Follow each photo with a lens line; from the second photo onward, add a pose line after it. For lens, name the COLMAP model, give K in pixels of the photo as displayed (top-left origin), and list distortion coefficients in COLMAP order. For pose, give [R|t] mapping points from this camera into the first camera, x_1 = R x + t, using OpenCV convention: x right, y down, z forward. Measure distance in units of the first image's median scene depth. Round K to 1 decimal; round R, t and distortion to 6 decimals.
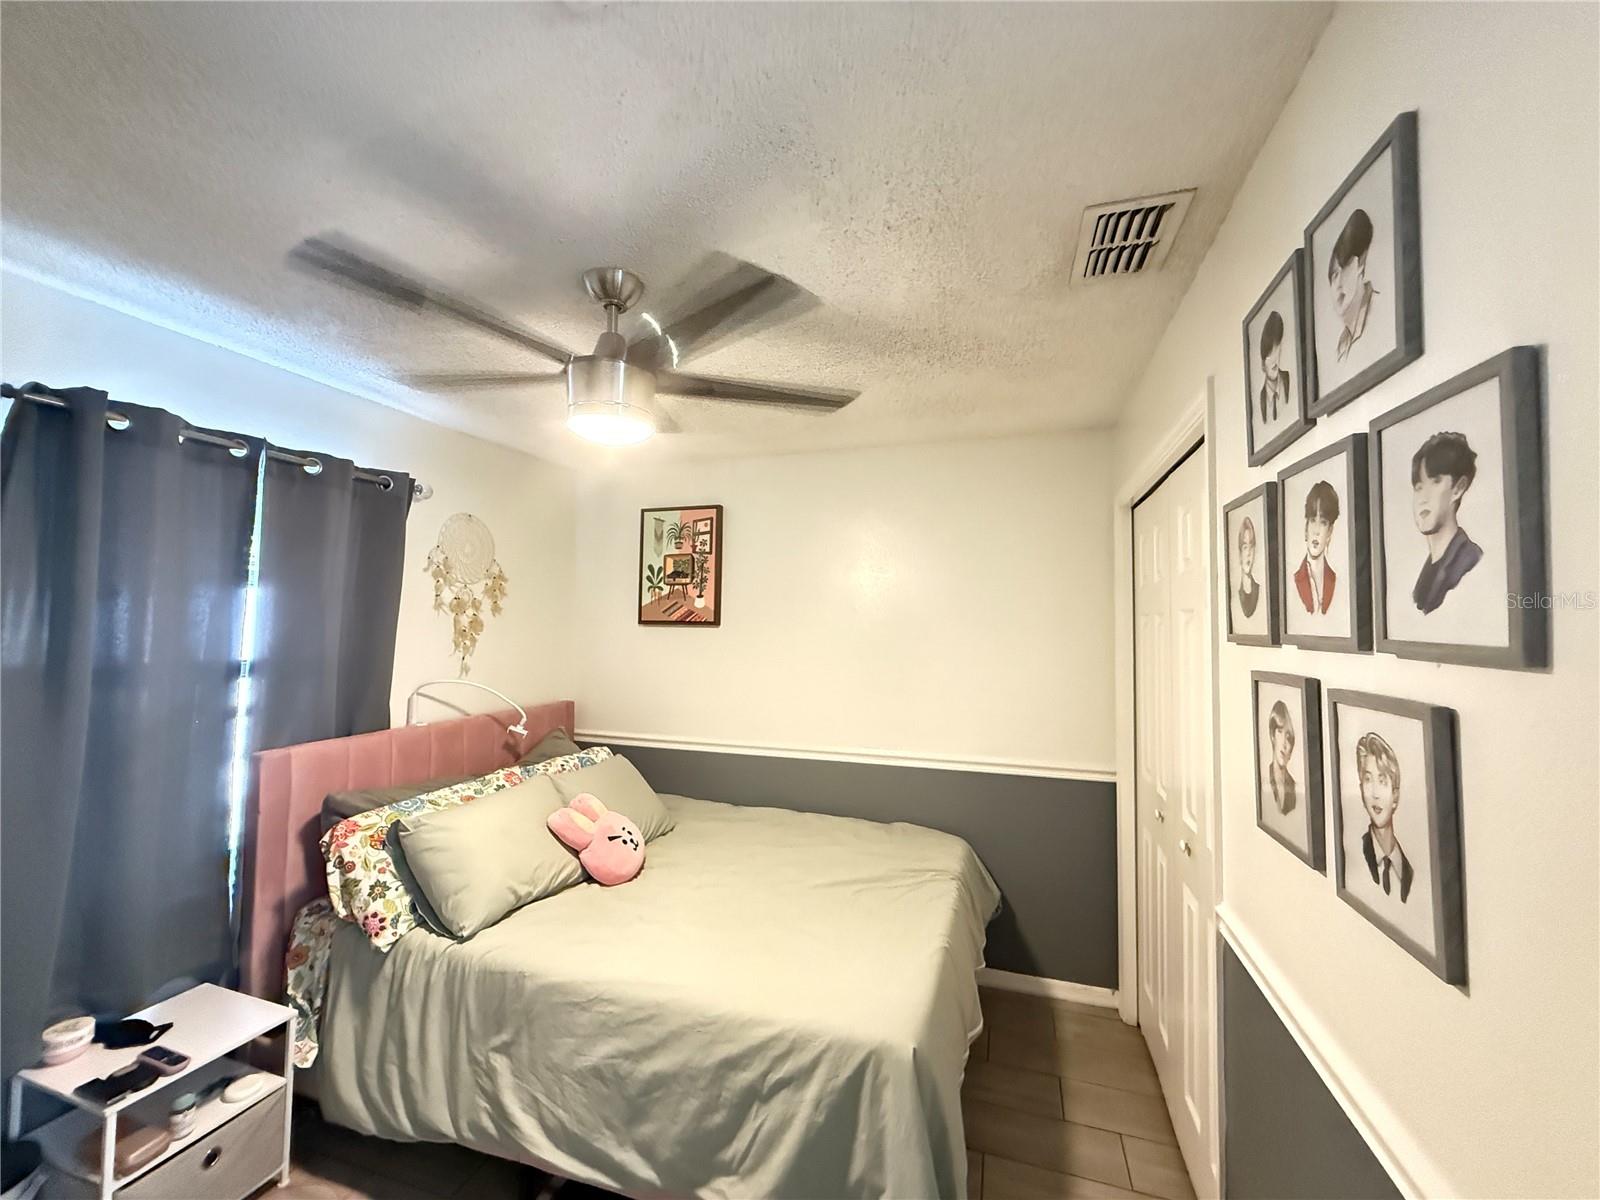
lens RADIAL K [[636.1, 0, 794.9], [0, 636.1, 597.7], [0, 0, 1]] dist [-0.000602, 0.000764]
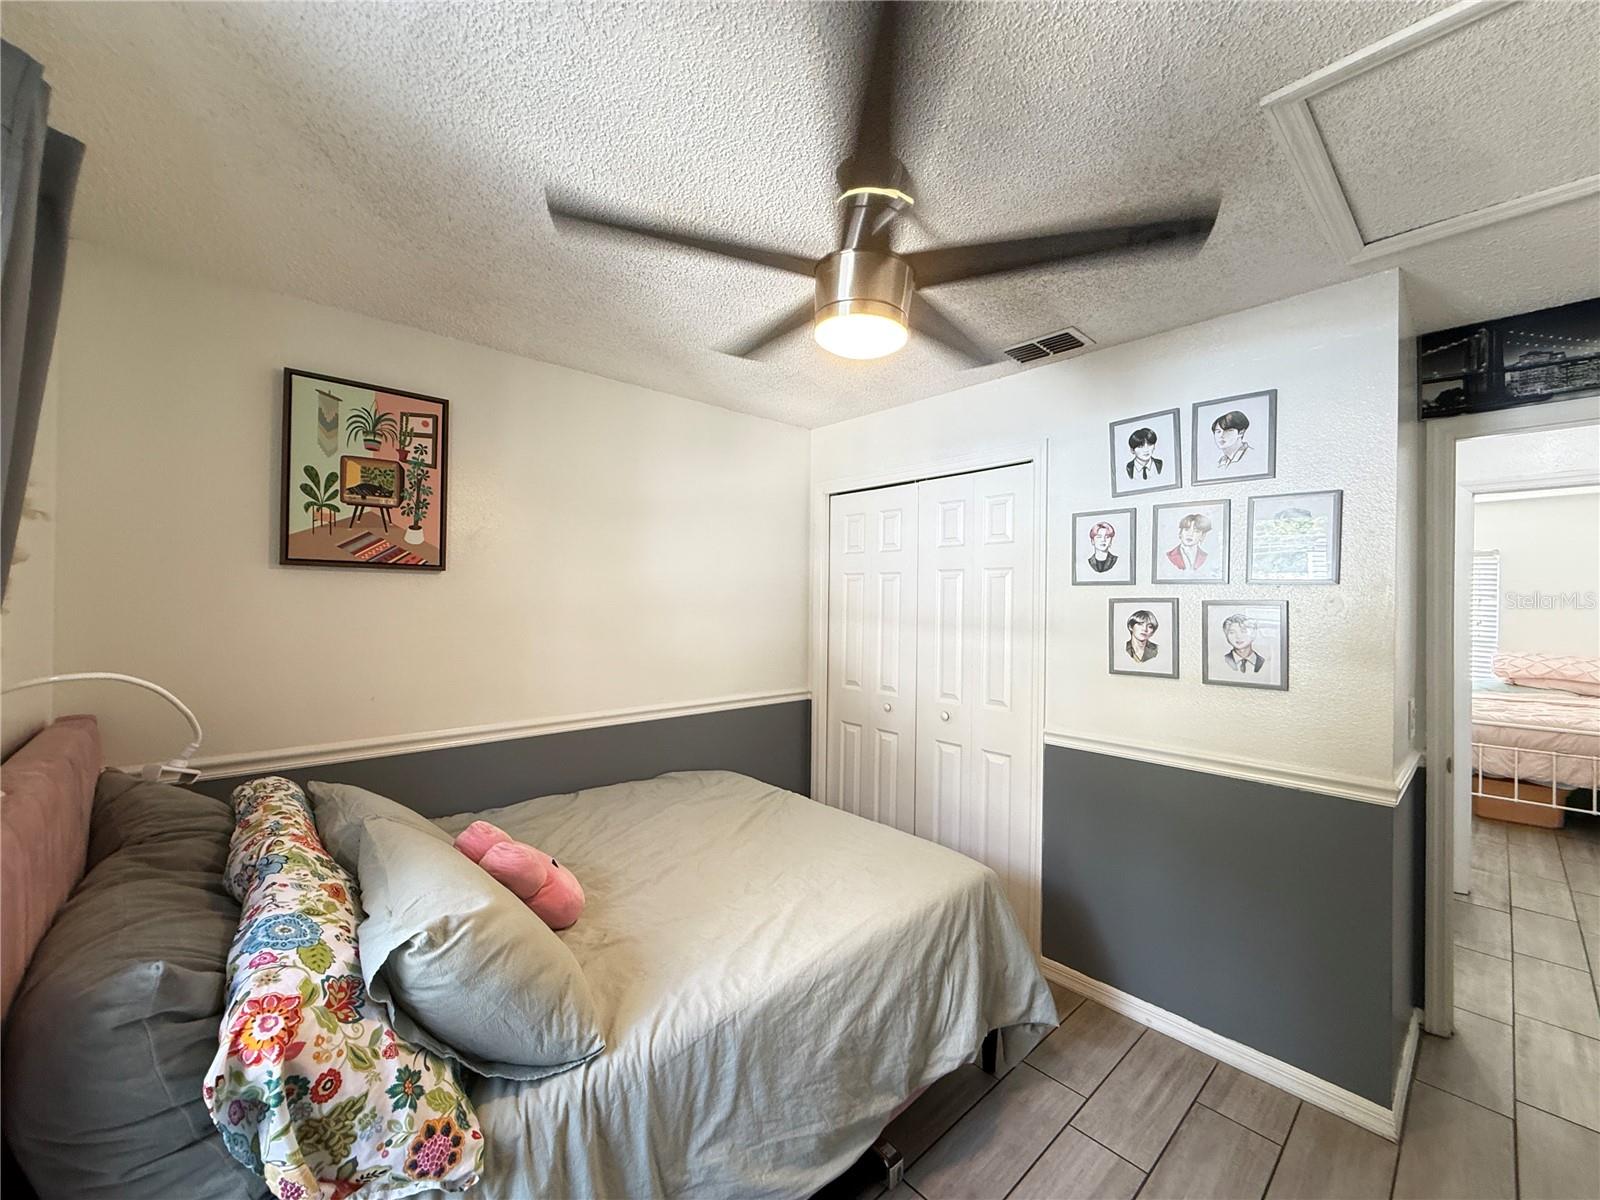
lens RADIAL K [[636.1, 0, 795.7], [0, 636.1, 598.5], [0, 0, 1]] dist [-0.000602, 0.000764]
pose [[0.490671, 0.000492, 0.871345, -0.657222], [-0.045239, 0.998666, 0.024911, 0.046402], [-0.870170, -0.051642, 0.490039, 0.373707]]
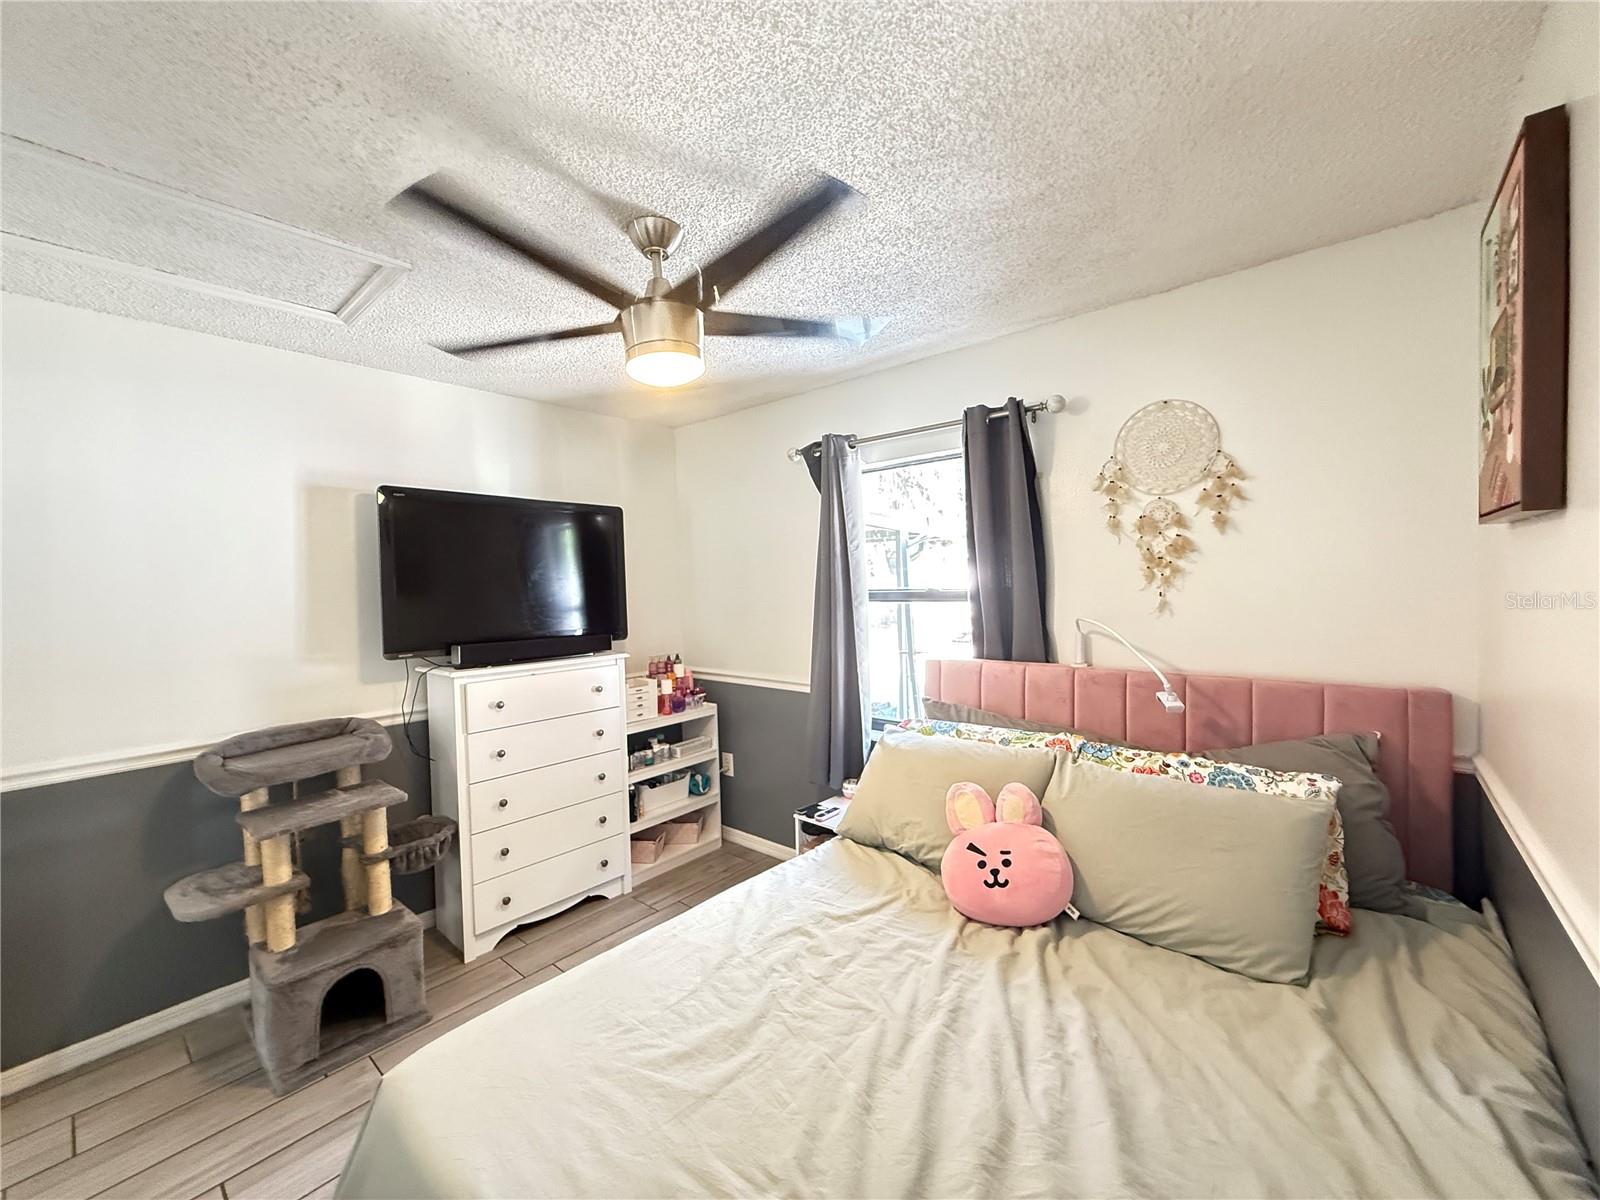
lens RADIAL K [[636.1, 0, 794.3], [0, 636.1, 596.9], [0, 0, 1]] dist [-0.000602, 0.000764]
pose [[-0.379563, 0.023804, -0.924860, 0.368057], [0.065485, 0.997853, -0.001193, 0.075687], [0.922846, -0.061018, -0.380306, 0.939813]]
